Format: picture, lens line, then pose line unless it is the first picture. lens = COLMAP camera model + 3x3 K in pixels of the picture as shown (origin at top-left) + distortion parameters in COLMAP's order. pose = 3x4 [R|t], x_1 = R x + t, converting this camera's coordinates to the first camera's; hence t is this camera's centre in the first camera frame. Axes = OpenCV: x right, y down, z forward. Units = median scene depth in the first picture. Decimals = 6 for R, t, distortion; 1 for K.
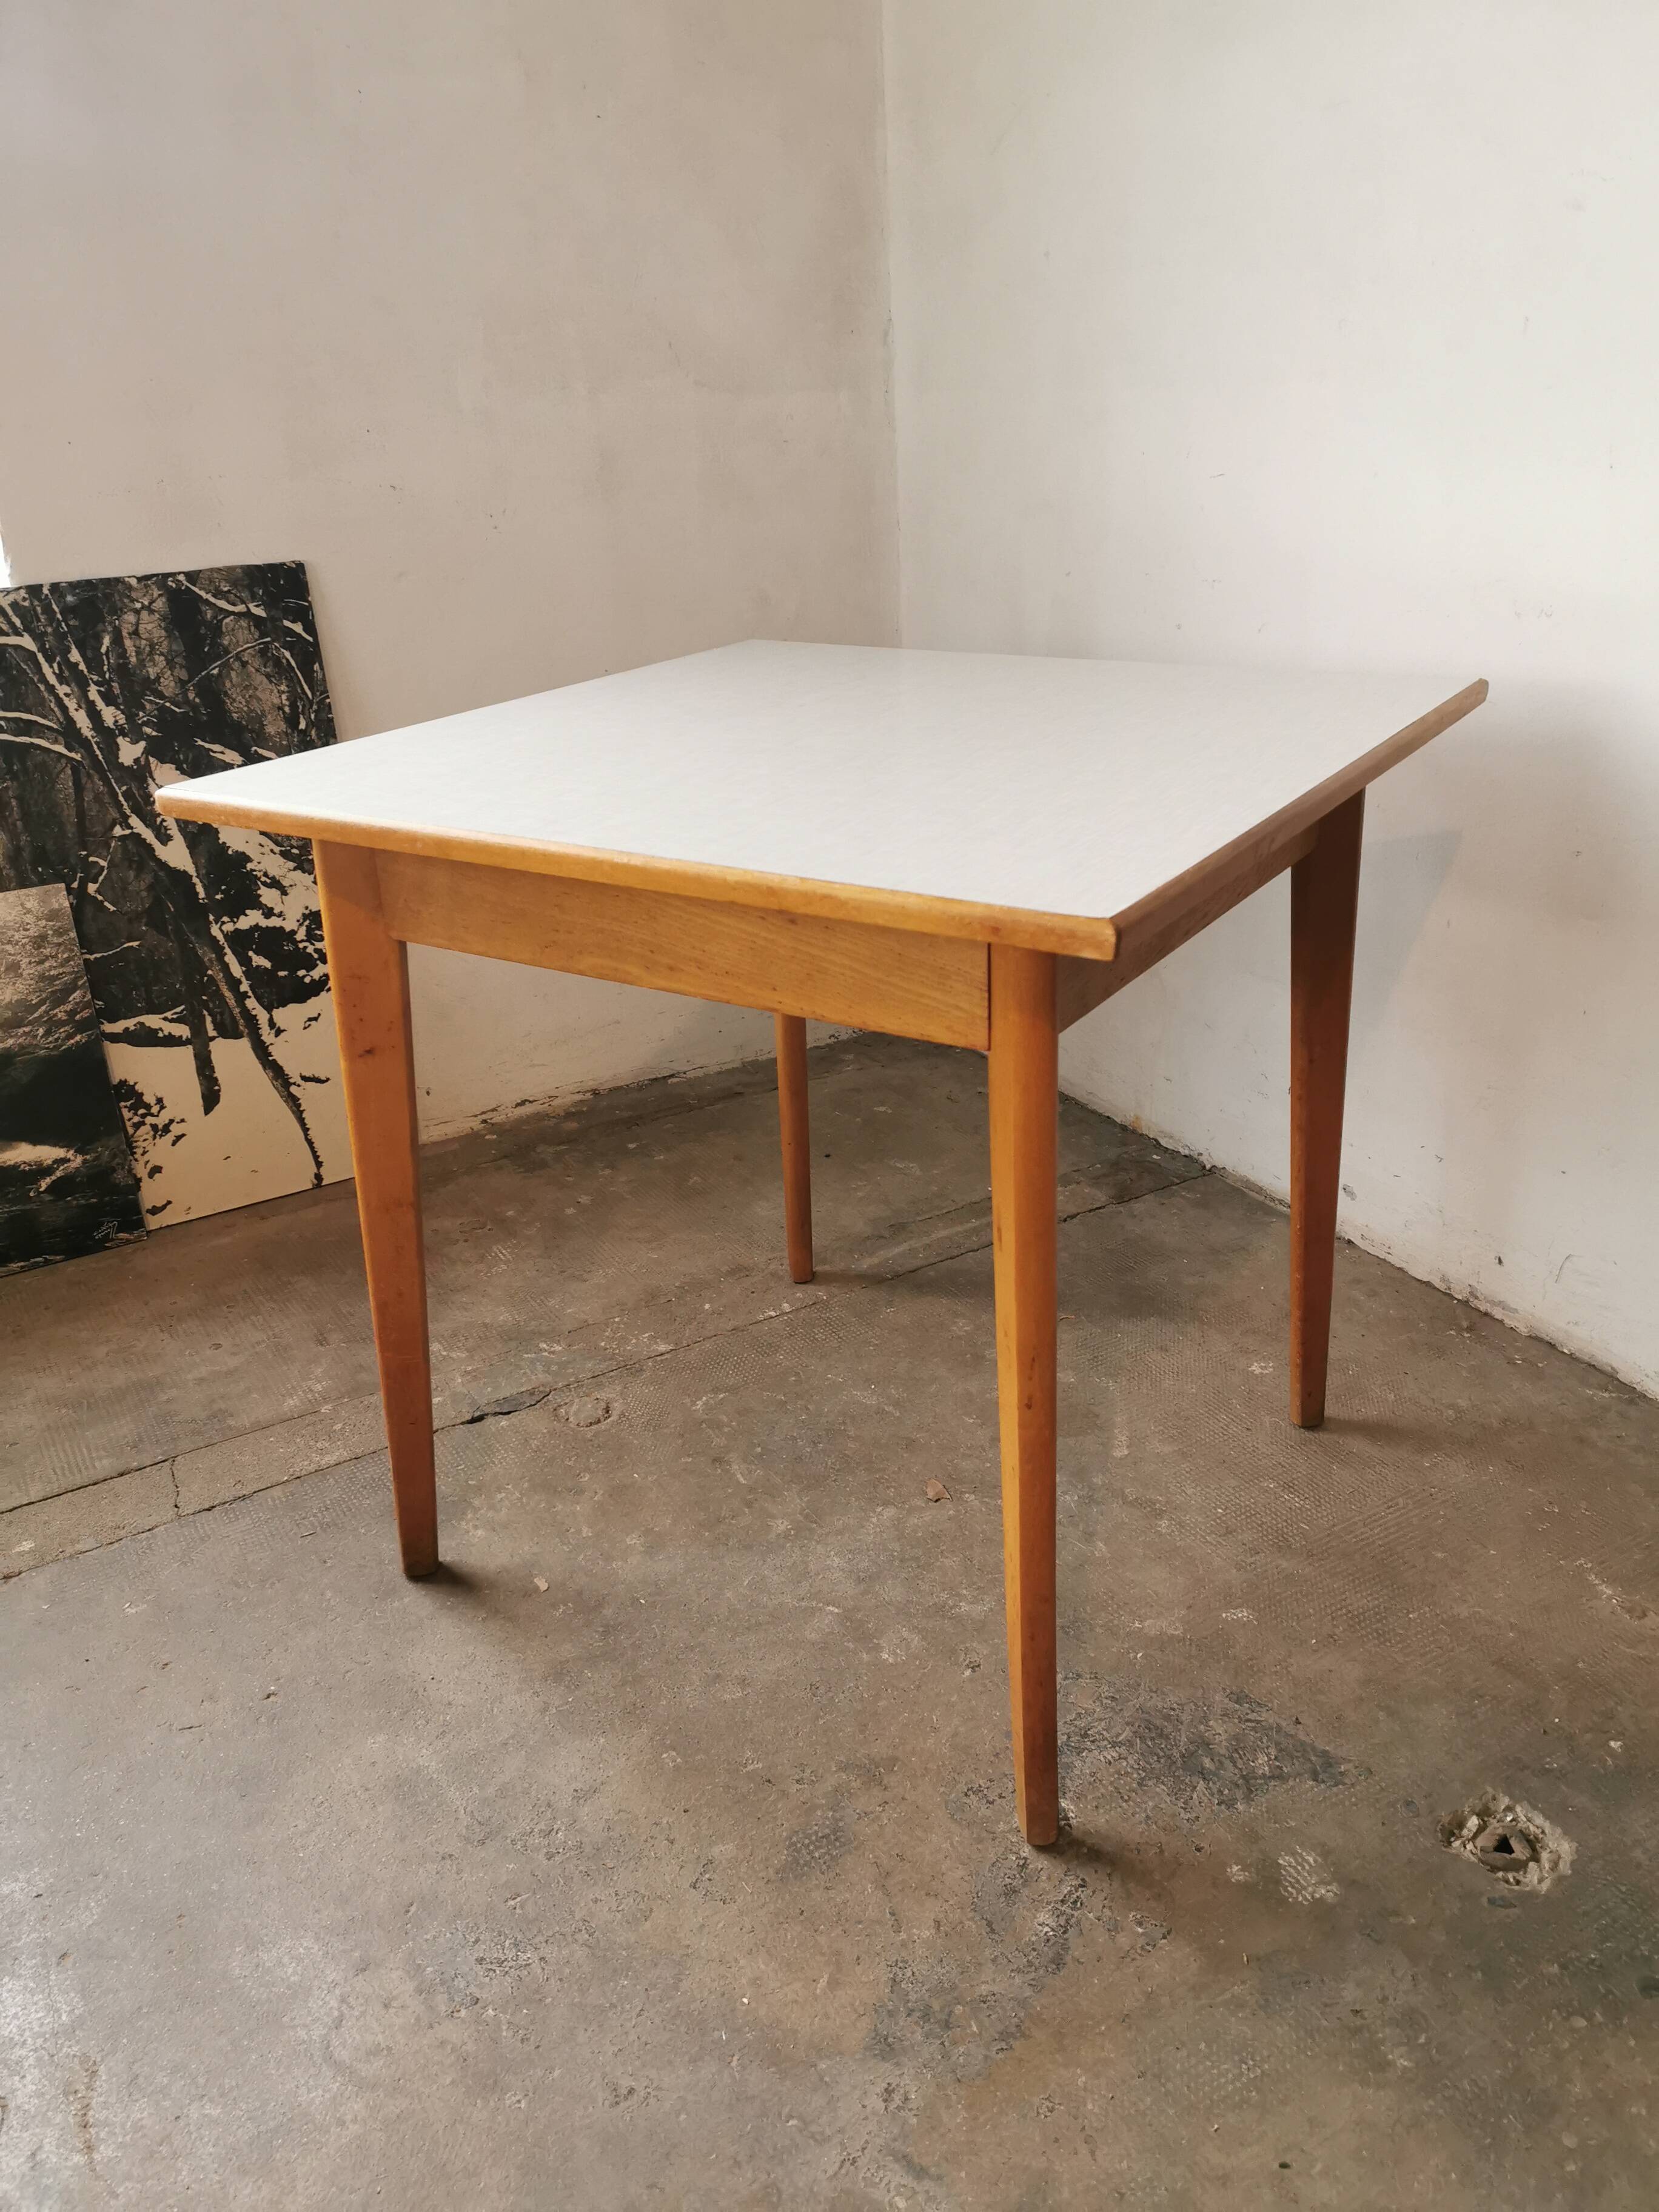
lens RADIAL K [[1711.0, 0, 811.0], [0, 1711.0, 1119.0], [0, 0, 1]] dist [0.069469, -0.110858]
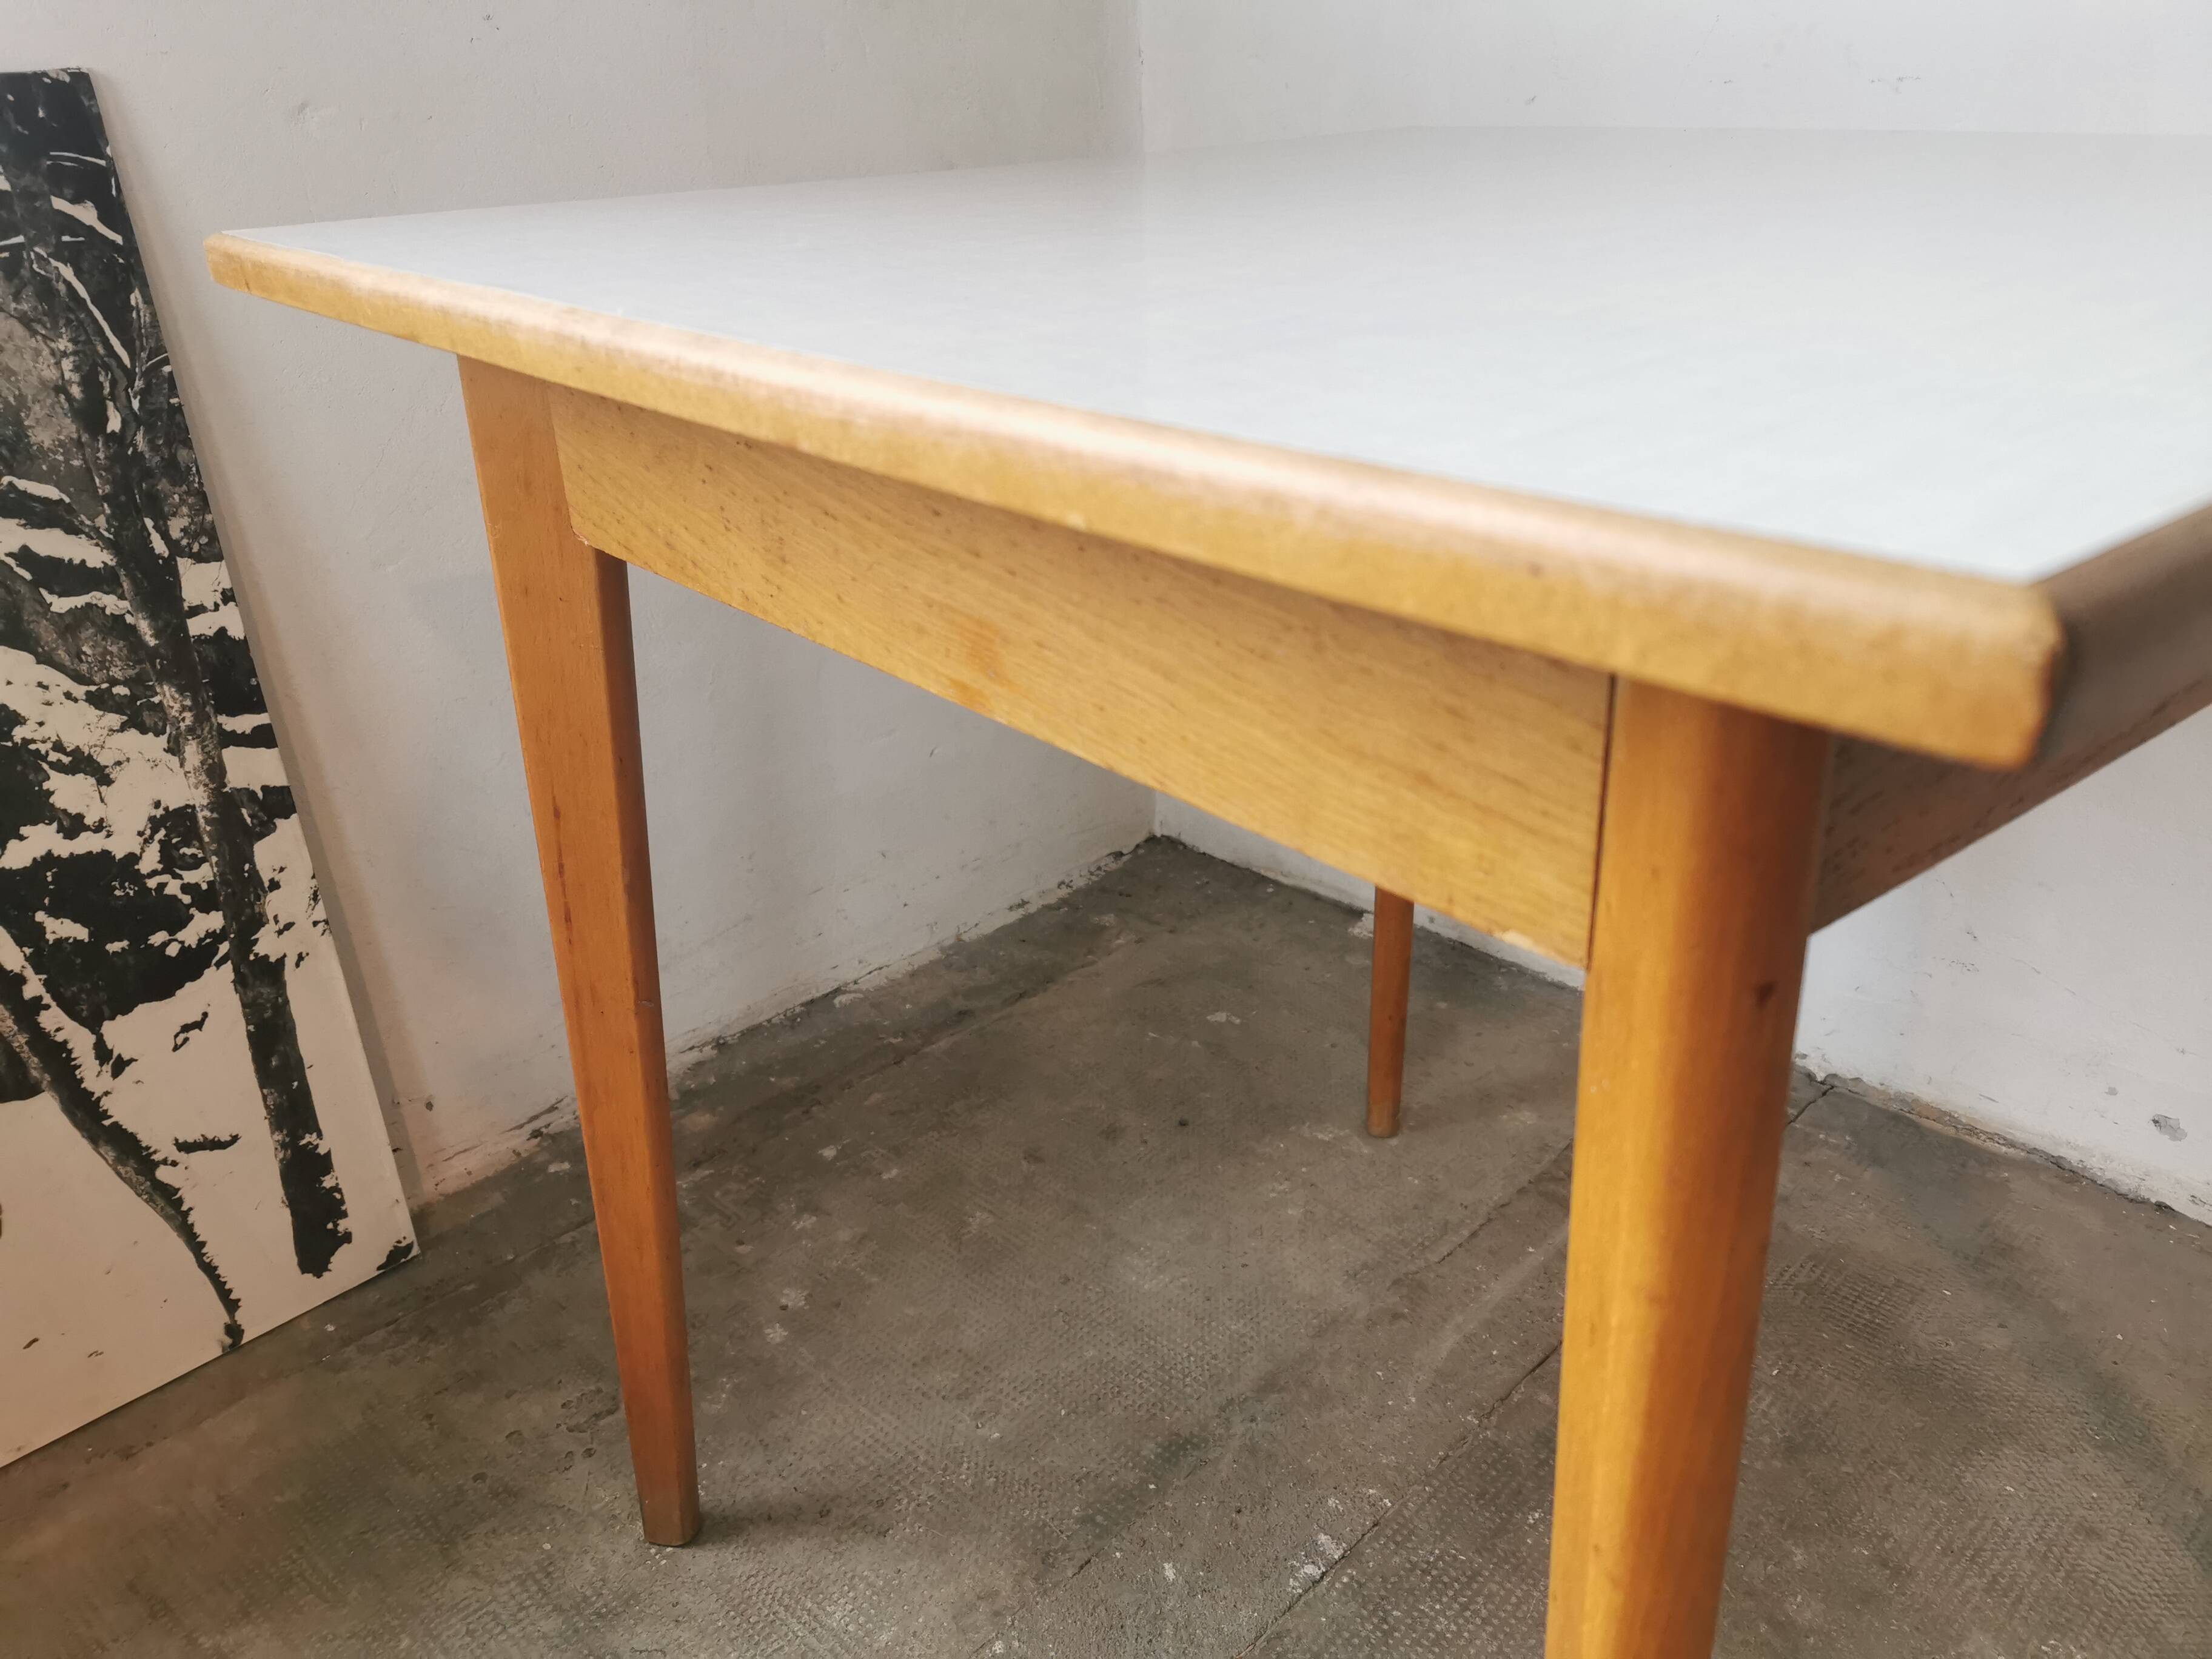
lens RADIAL K [[1711.0, 0, 1090.3], [0, 1711.0, 811.0], [0, 0, 1]] dist [0.069469, -0.110858]
pose [[0.965556, -0.100727, 0.239907, -0.171552], [0.102307, 0.994735, 0.005892, -0.105510], [-0.239237, 0.018855, 0.970778, 0.510668]]
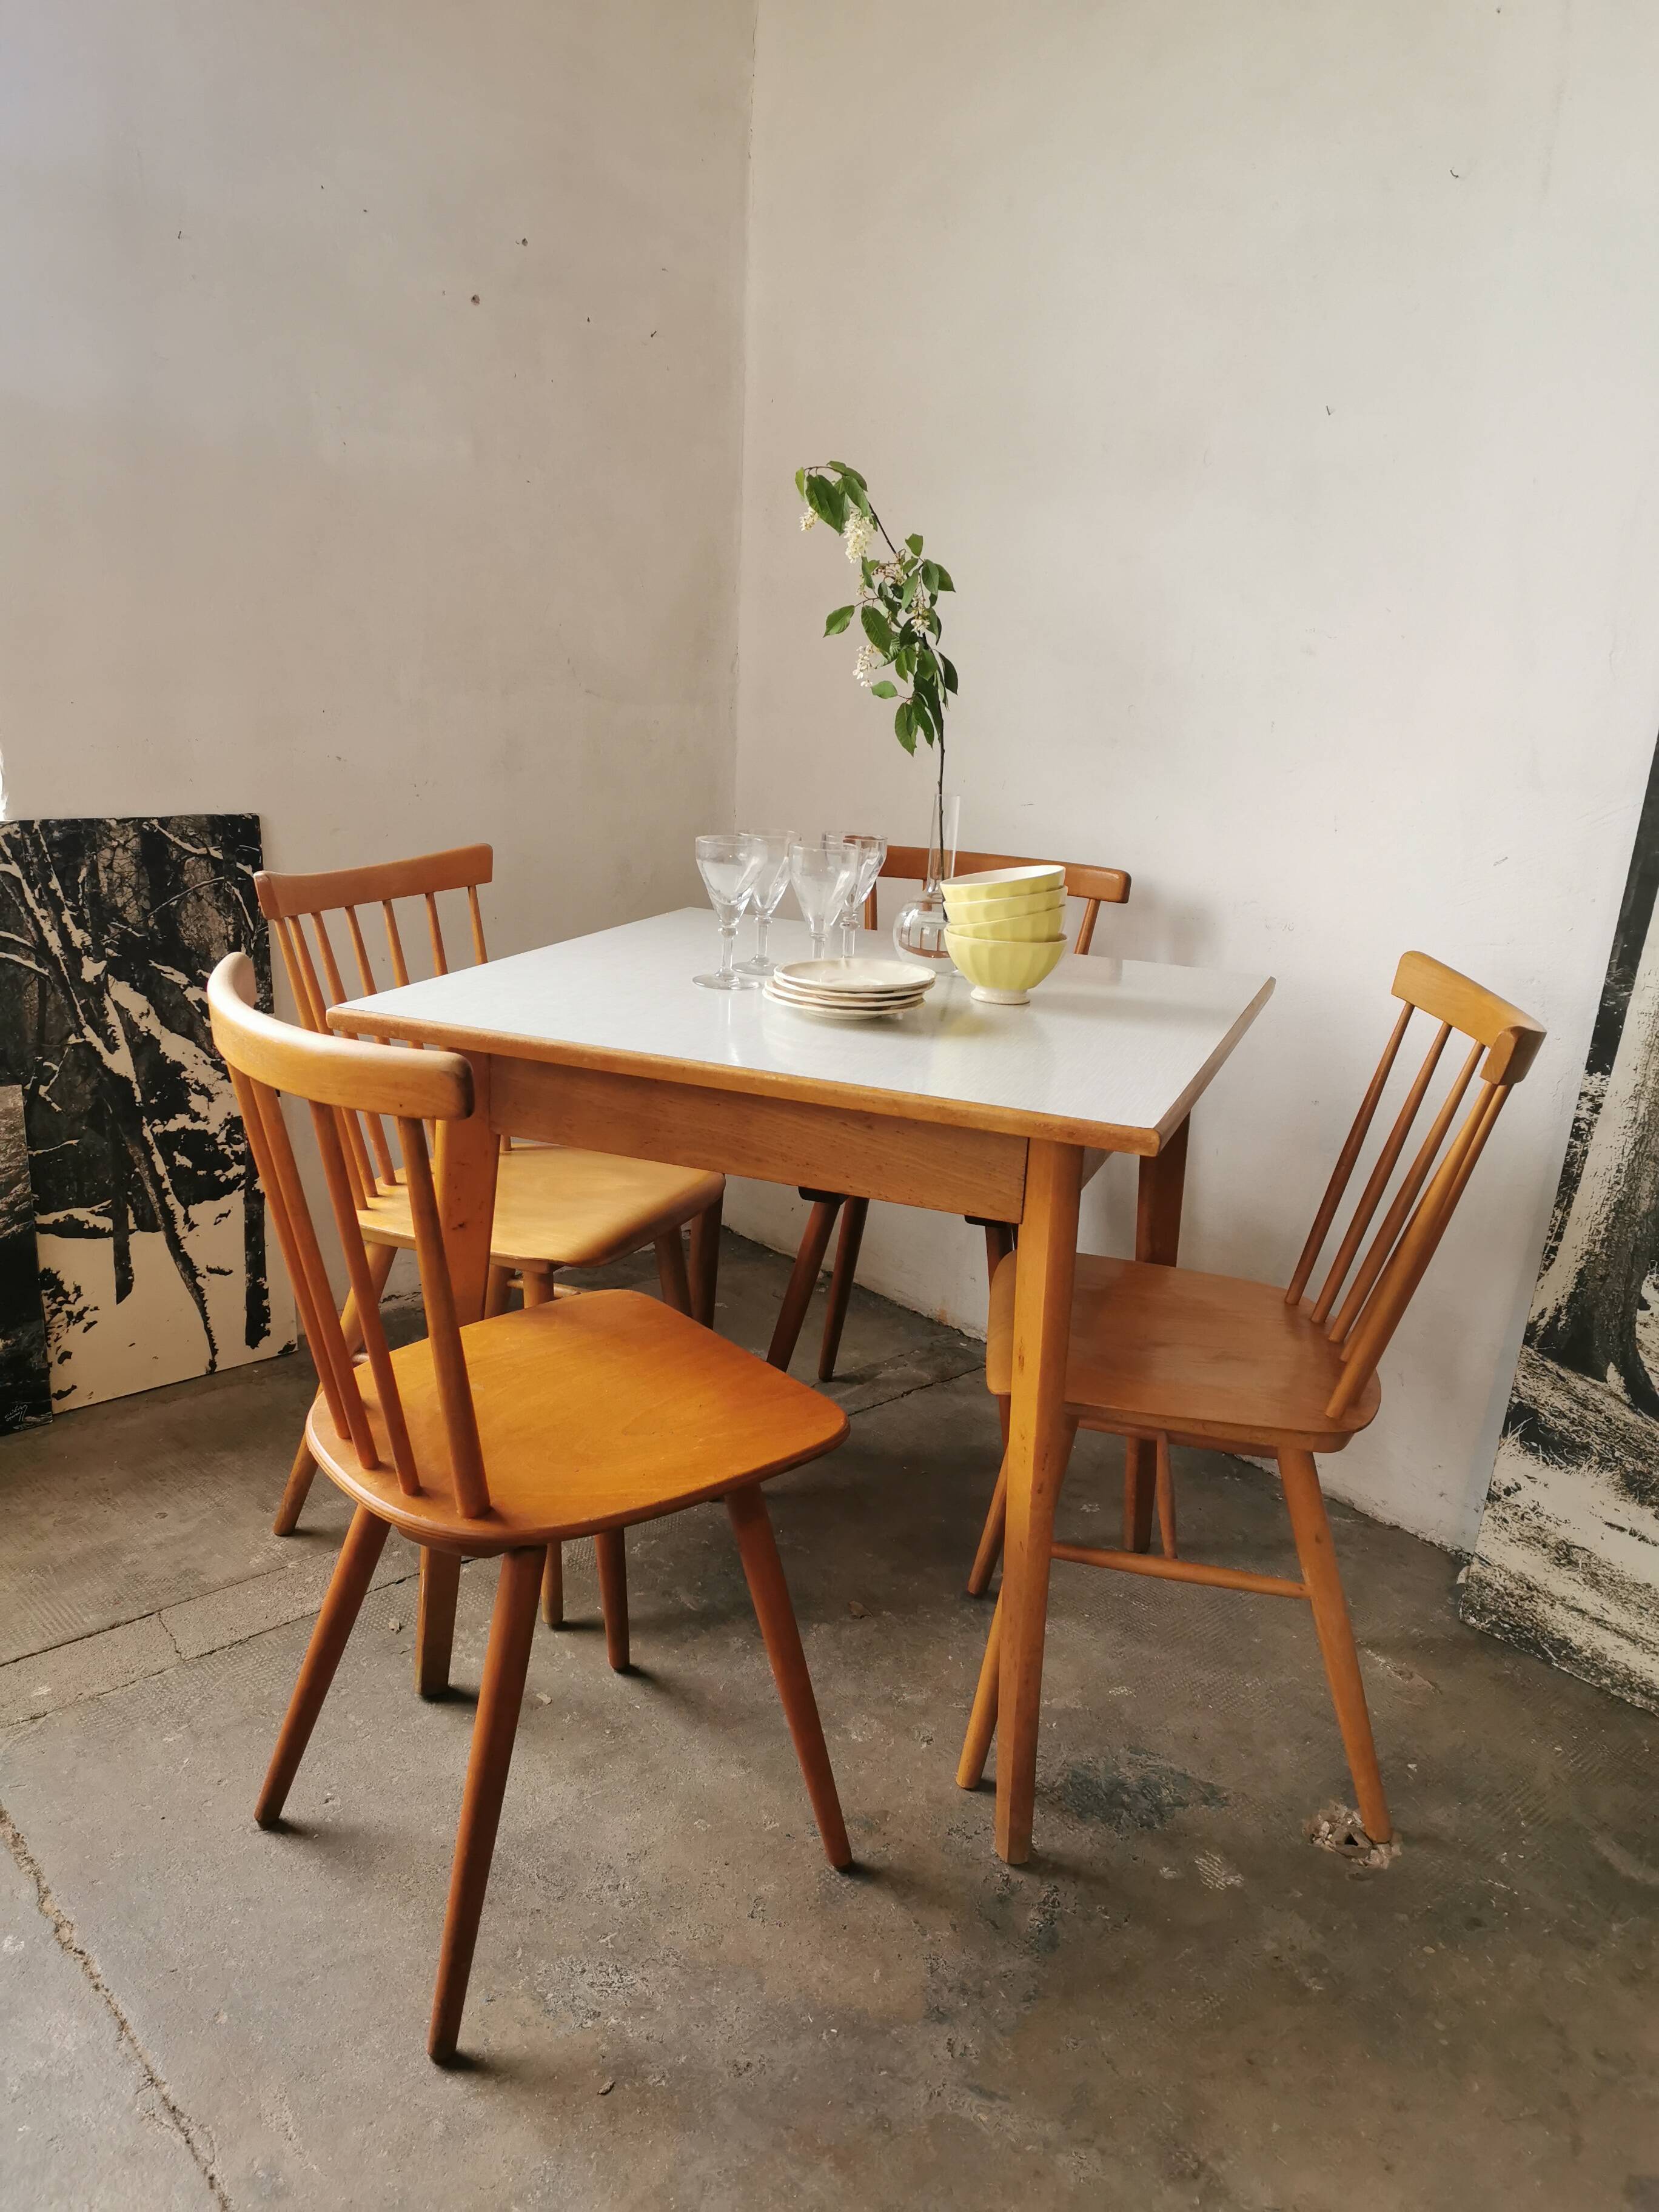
lens RADIAL K [[1711.0, 0, 818.9], [0, 1711.0, 1086.9], [0, 0, 1]] dist [0.069469, -0.110858]
pose [[0.973131, 0.035771, 0.227459, -0.192013], [0.000065, 0.987816, -0.155627, 0.034397], [-0.230254, 0.151460, 0.961271, -0.161023]]
